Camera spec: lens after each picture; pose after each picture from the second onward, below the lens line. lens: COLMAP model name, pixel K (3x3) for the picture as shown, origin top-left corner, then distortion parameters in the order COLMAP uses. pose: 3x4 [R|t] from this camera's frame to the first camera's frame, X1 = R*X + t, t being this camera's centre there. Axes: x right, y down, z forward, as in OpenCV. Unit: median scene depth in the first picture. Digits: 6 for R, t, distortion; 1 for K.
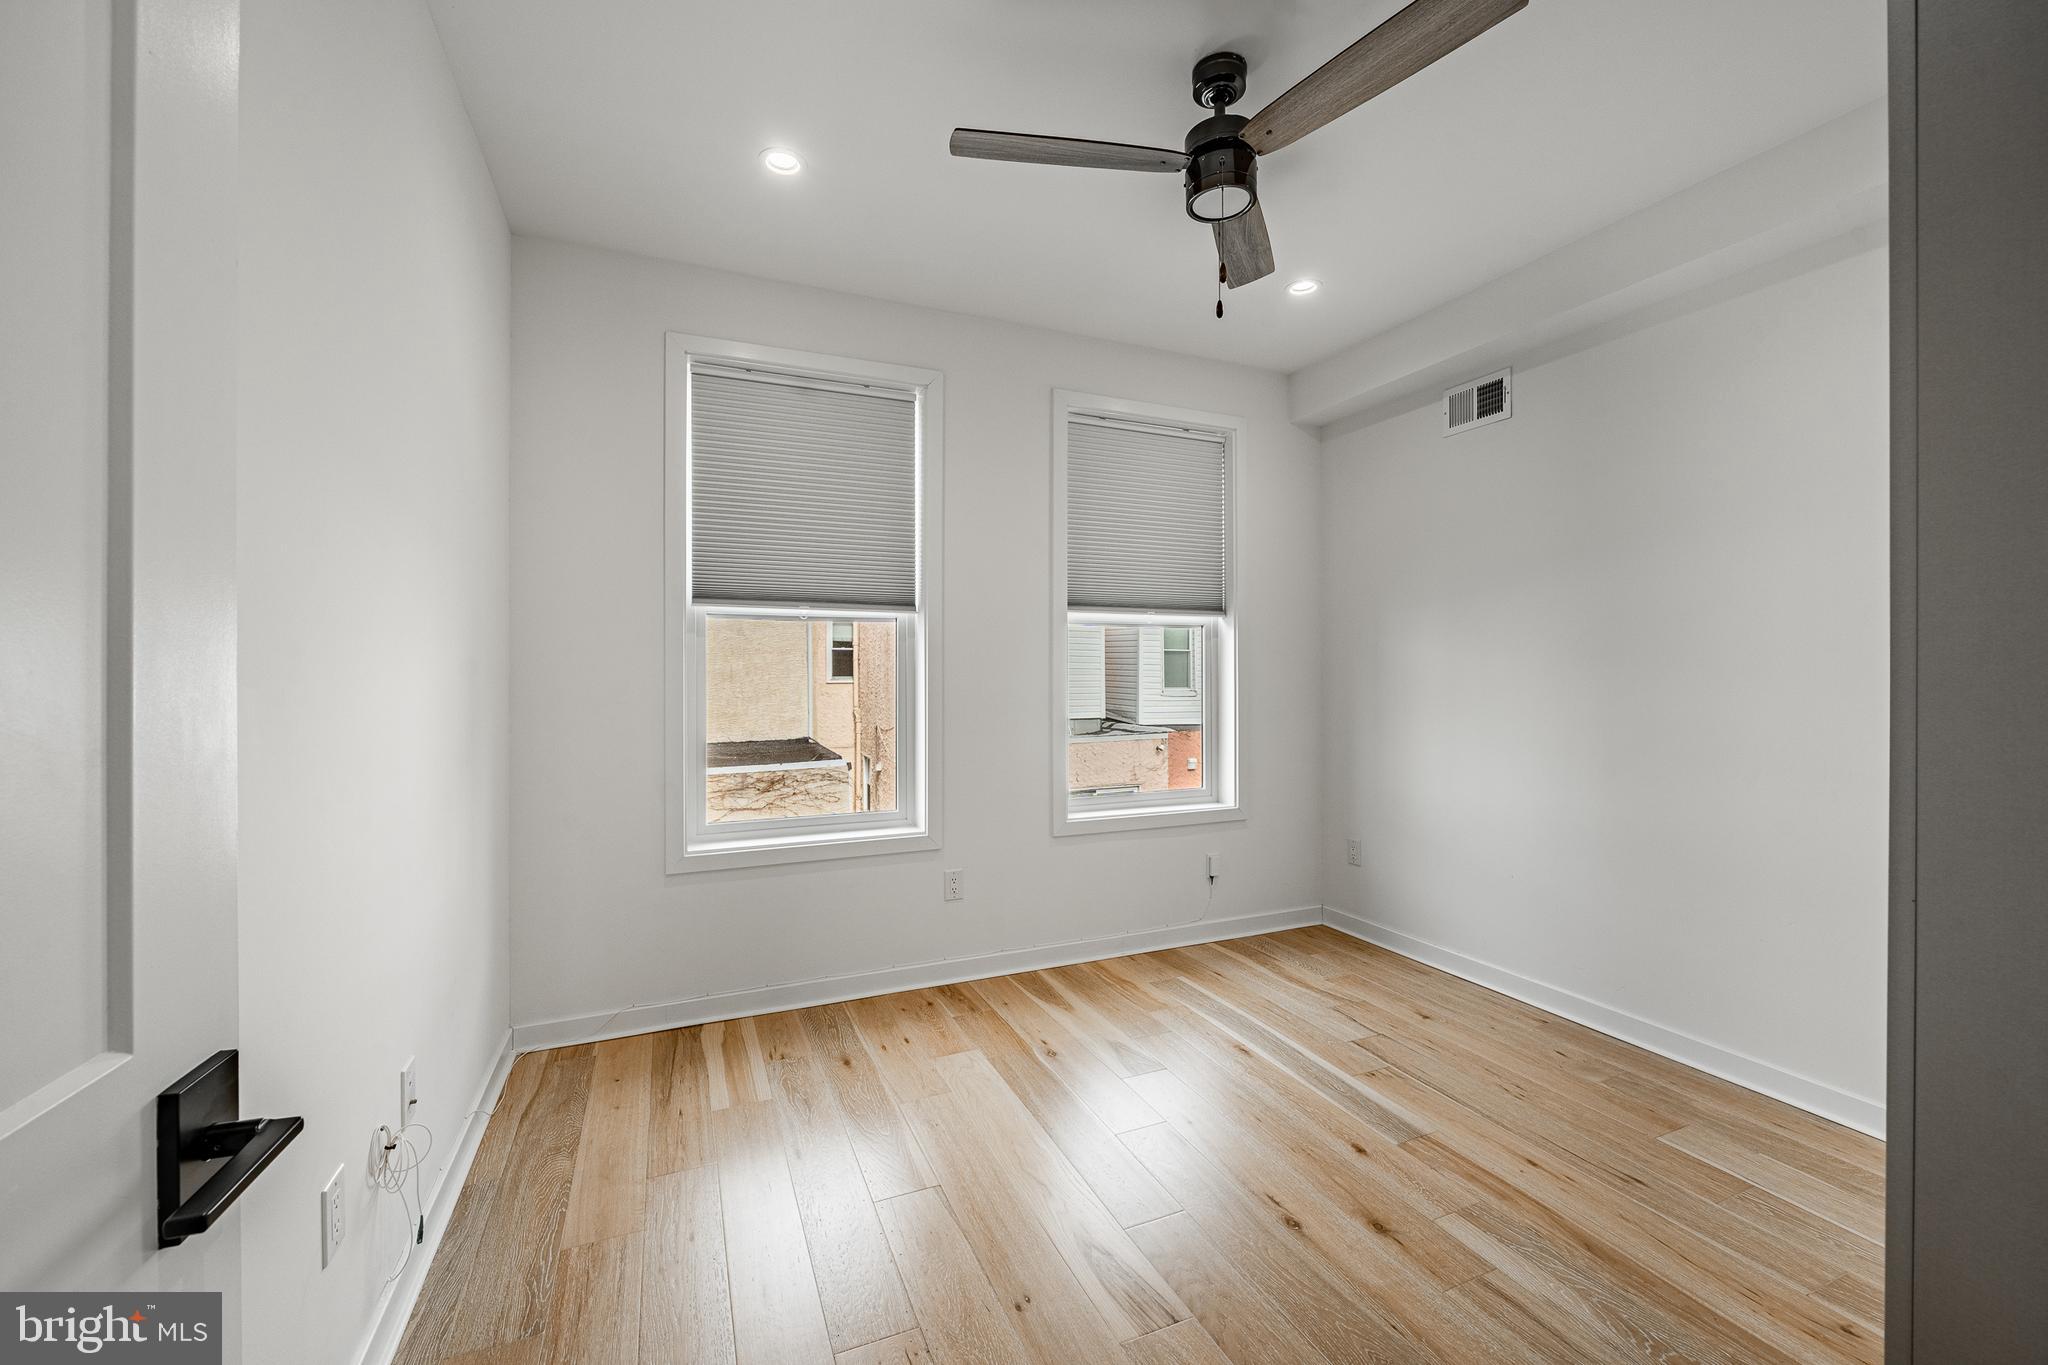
lens RADIAL K [[784.7, 0, 986.7], [0, 784.7, 673.0], [0, 0, 1]] dist [-0.007388, 0.001362]
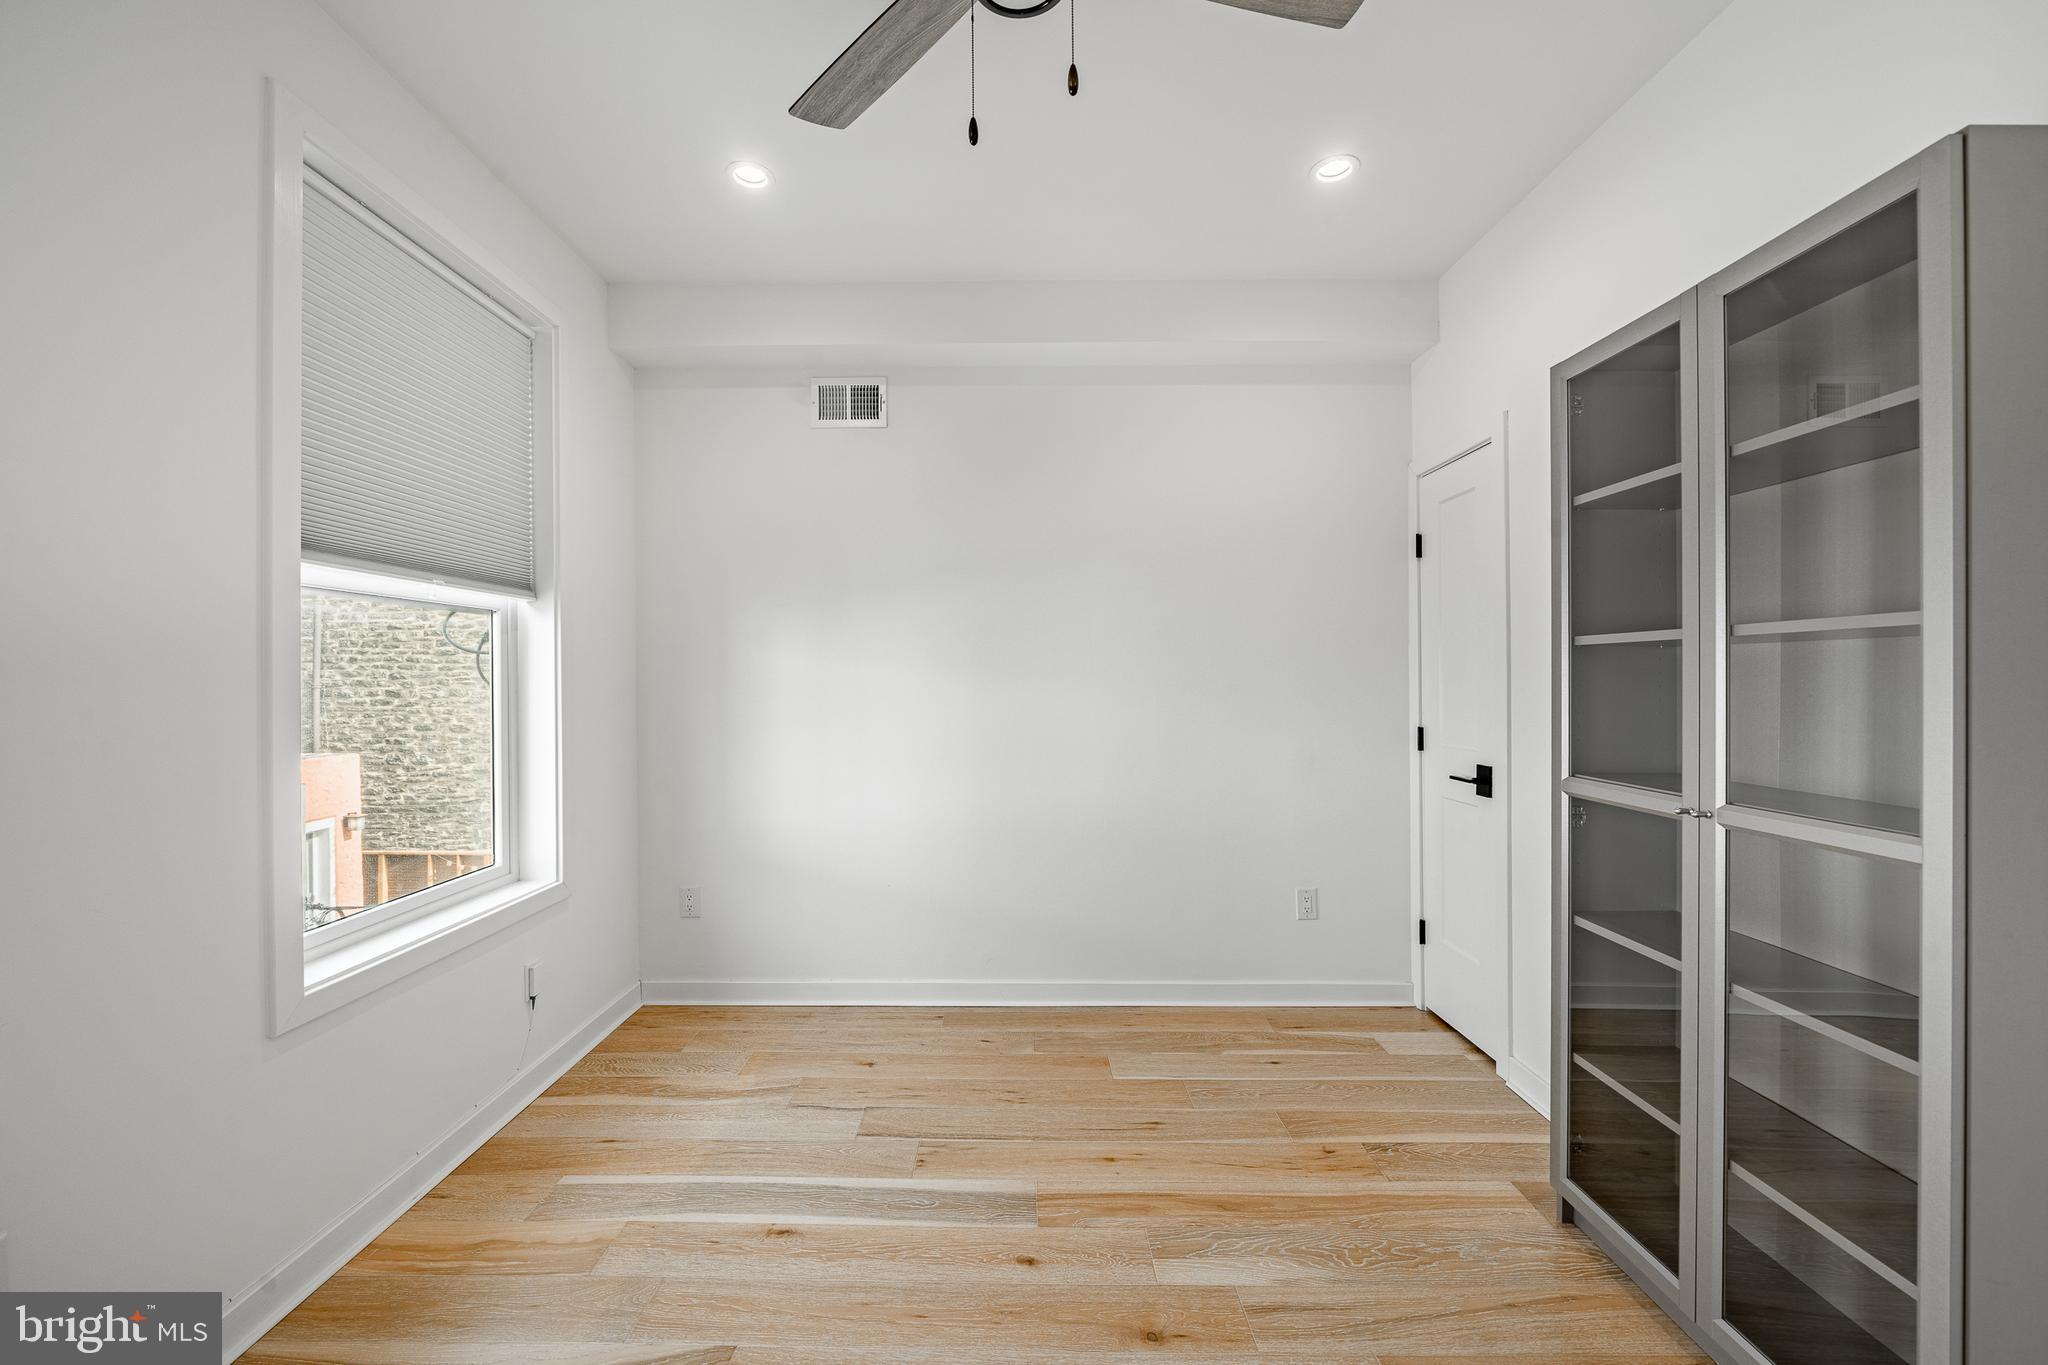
lens RADIAL K [[784.7, 0, 1019.7], [0, 784.7, 675.7], [0, 0, 1]] dist [-0.007388, 0.001362]
pose [[0.385811, 0.001931, 0.922576, -0.198691], [0.004900, 0.999979, -0.004143, -0.003386], [-0.922565, 0.006119, 0.385793, 0.472036]]
